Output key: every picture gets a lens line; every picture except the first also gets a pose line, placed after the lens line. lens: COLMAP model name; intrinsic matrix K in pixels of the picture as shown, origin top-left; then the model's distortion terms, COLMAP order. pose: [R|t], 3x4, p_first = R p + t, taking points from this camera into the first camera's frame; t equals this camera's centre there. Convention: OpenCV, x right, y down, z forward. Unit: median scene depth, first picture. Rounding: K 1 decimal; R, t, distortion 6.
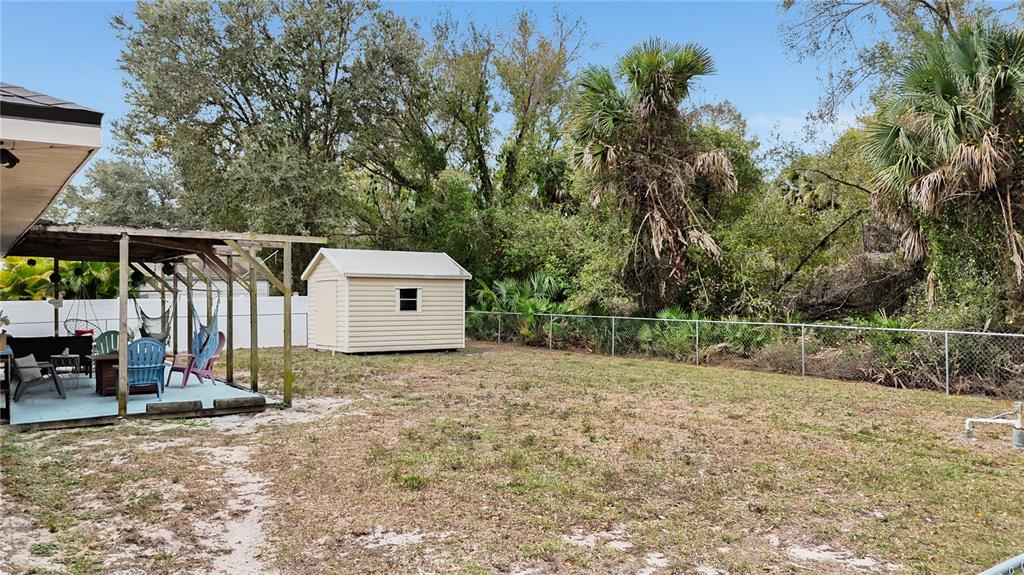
lens RADIAL K [[762.7, 0, 516.0], [0, 762.7, 292.9], [0, 0, 1]] dist [0.084316, -0.094214]
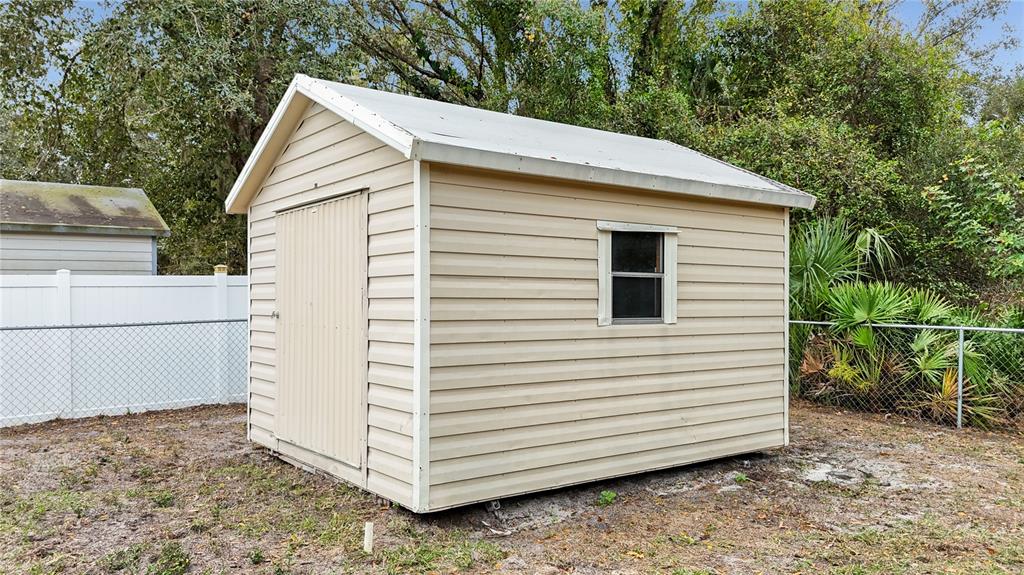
lens RADIAL K [[762.7, 0, 516.0], [0, 762.7, 292.9], [0, 0, 1]] dist [0.084316, -0.094214]
pose [[0.998857, 0.004411, 0.047596, -0.192731], [-0.004400, 0.999990, -0.000337, 0.014859], [-0.047597, 0.000128, 0.998867, 0.738238]]
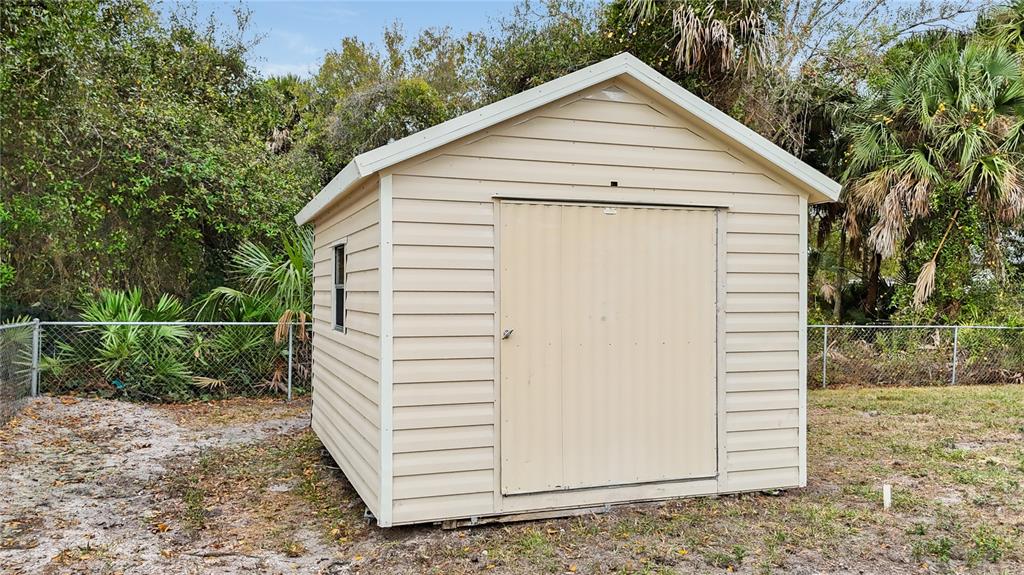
lens RADIAL K [[762.7, 0, 516.0], [0, 762.7, 292.9], [0, 0, 1]] dist [0.084316, -0.094214]
pose [[0.249175, 0.014171, 0.968355, -0.483478], [-0.010627, 0.999873, -0.011898, 0.014292], [-0.968400, -0.007326, 0.249294, 0.977627]]
